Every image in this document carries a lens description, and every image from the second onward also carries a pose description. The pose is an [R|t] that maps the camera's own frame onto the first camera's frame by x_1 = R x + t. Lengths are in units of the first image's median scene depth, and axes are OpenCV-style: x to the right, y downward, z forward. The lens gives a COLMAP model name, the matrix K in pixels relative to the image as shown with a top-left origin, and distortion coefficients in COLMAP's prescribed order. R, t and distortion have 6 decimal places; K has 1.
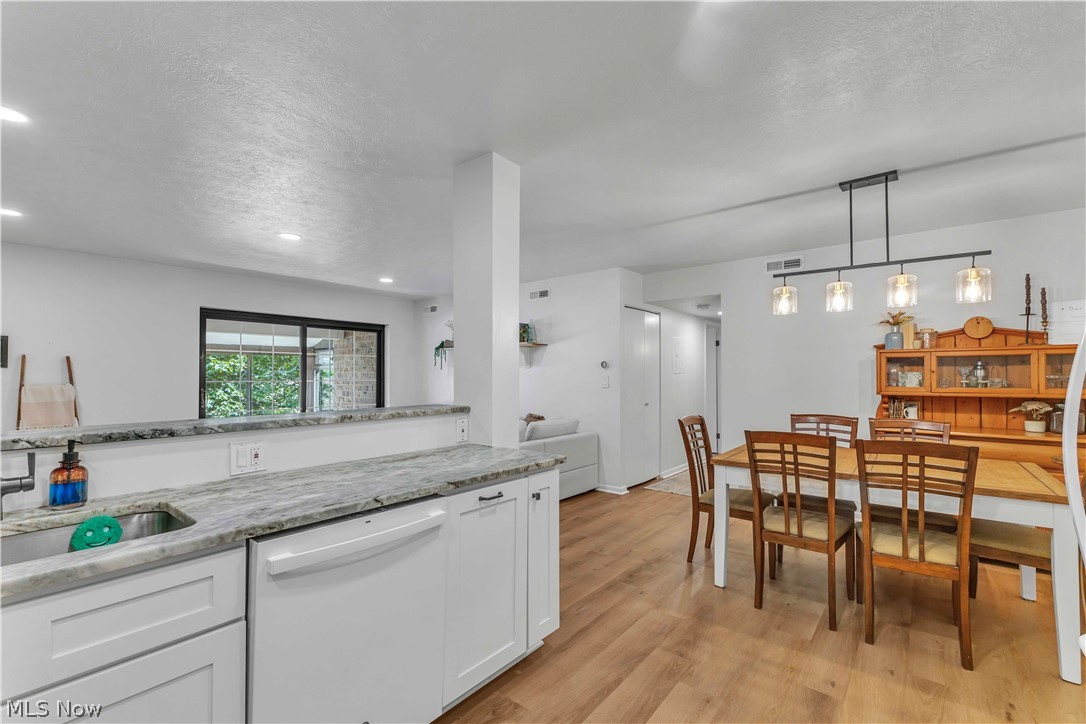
lens RADIAL K [[478.7, 0, 548.4], [0, 478.7, 364.6], [0, 0, 1]] dist [0.012826, 0.000777]
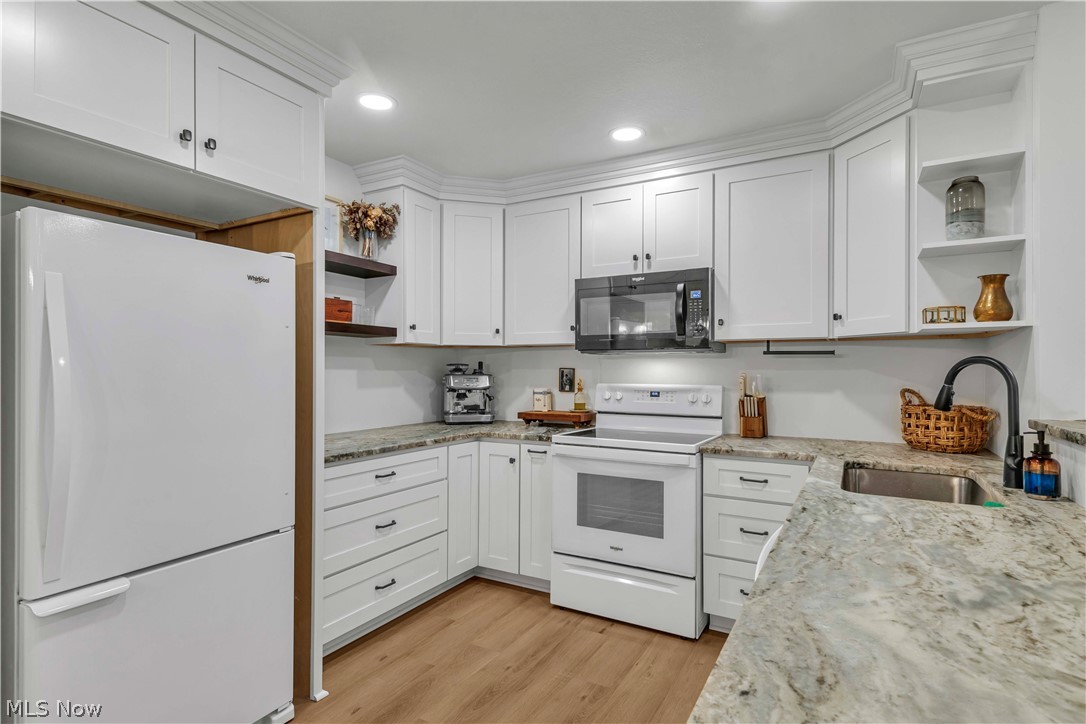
lens RADIAL K [[556.5, 0, 546.5], [0, 556.5, 366.7], [0, 0, 1]] dist [0.026105, -0.004398]
pose [[-0.987175, -0.010067, -0.159321, 0.179660], [-0.005801, 0.999613, -0.027220, 0.056275], [0.159534, -0.025947, -0.986851, 1.800141]]
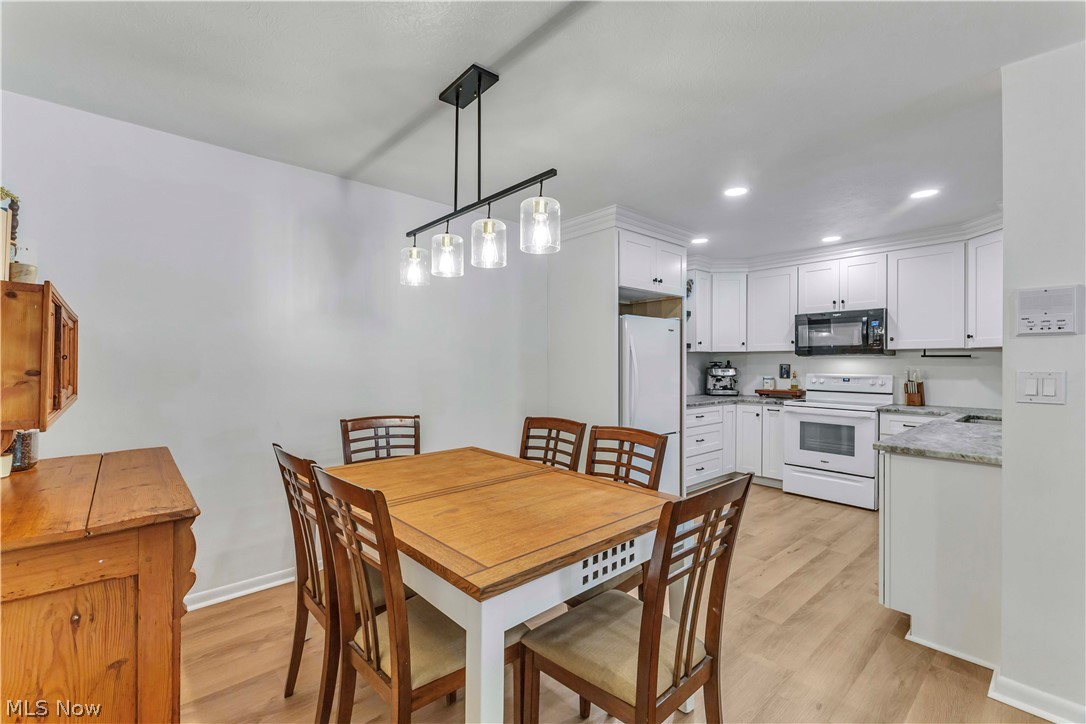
lens RADIAL K [[478.7, 0, 548.1], [0, 478.7, 362.4], [0, 0, 1]] dist [0.012826, 0.000777]
pose [[-0.986367, -0.008844, 0.164322, 0.831459], [-0.011918, 0.999772, -0.017733, 0.065262], [-0.164127, -0.019450, -0.986247, 3.174577]]
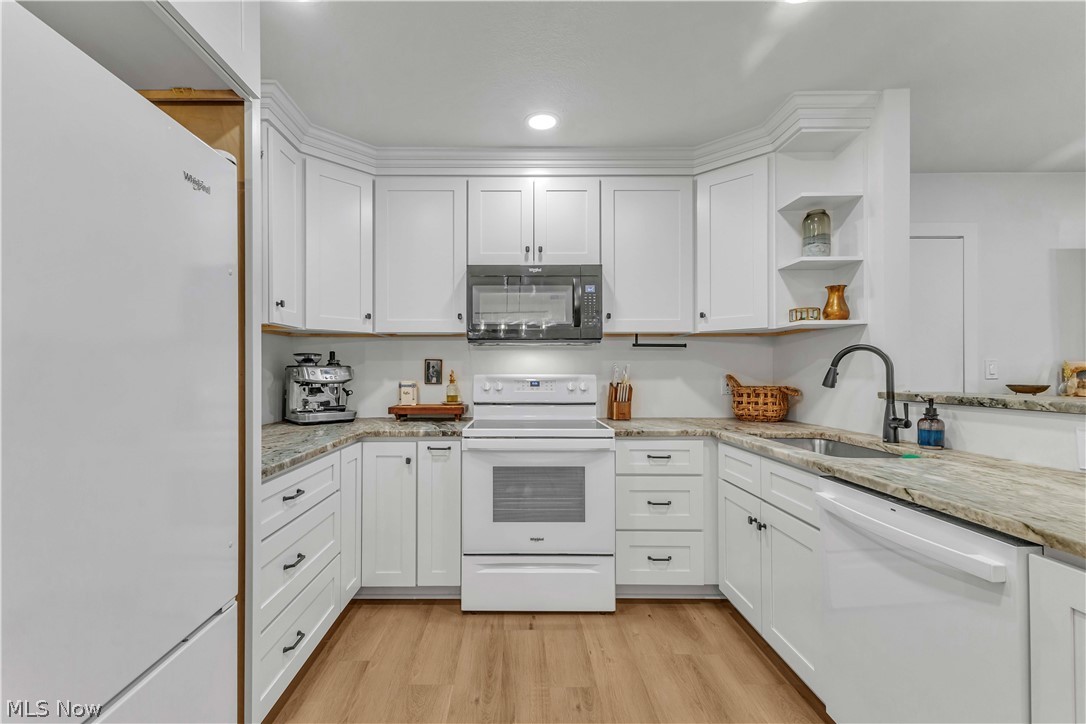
lens RADIAL K [[478.7, 0, 513.2], [0, 478.7, 368.9], [0, 0, 1]] dist [0.012826, 0.000777]
pose [[-0.787715, -0.007665, -0.615993, 0.662916], [0.009411, 0.999656, -0.024473, 0.087117], [0.615969, -0.025075, -0.787372, 1.218493]]
